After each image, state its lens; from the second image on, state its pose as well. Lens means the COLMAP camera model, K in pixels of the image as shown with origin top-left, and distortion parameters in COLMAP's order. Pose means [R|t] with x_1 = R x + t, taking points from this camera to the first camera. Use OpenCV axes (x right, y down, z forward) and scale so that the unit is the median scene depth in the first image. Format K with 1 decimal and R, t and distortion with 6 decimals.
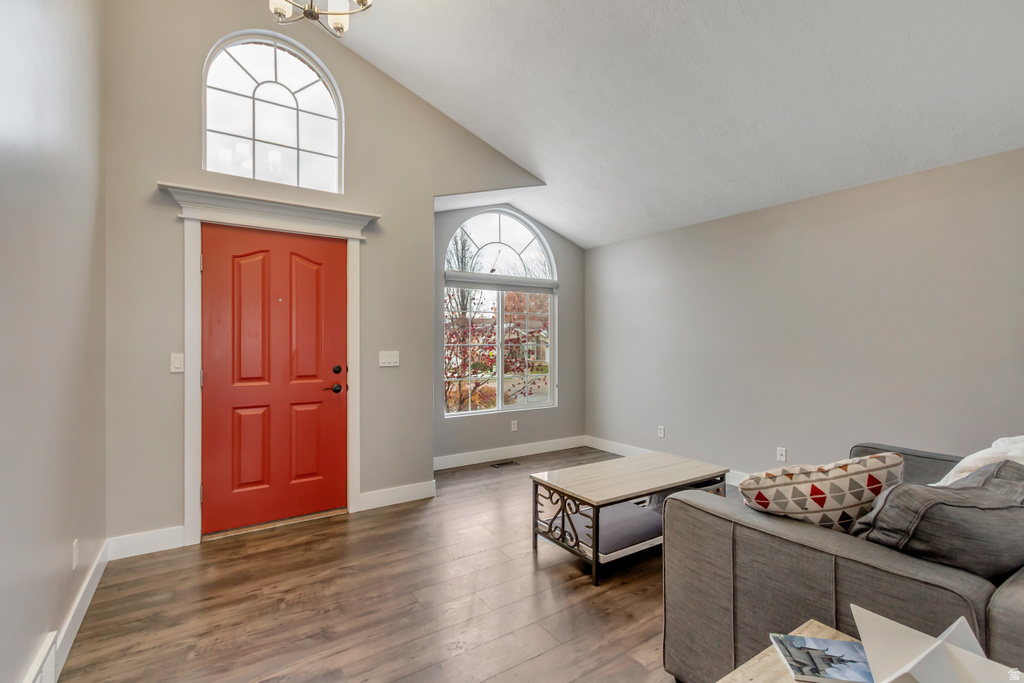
lens RADIAL K [[472.1, 0, 517.7], [0, 472.1, 339.0], [0, 0, 1]] dist [0.005637, 0.000438]
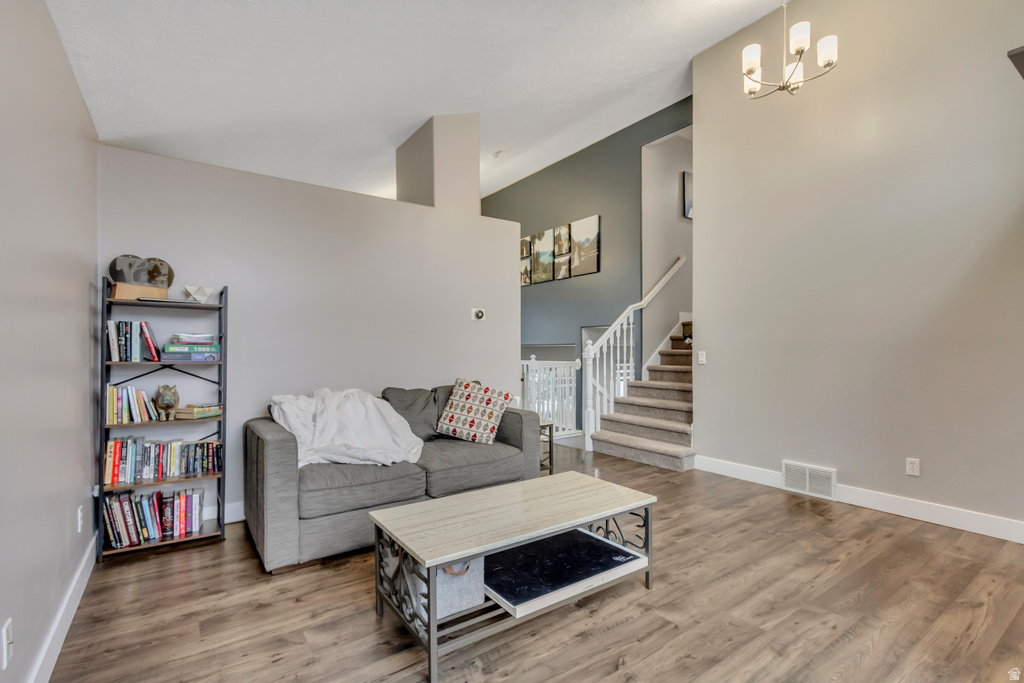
lens RADIAL K [[472.1, 0, 512.0], [0, 472.1, 348.8], [0, 0, 1]] dist [0.005637, 0.000438]
pose [[-0.999863, 0.002705, -0.016304, 0.281542], [0.002836, 0.999964, -0.008018, 0.054877], [0.016282, -0.008063, -0.999835, 1.811185]]
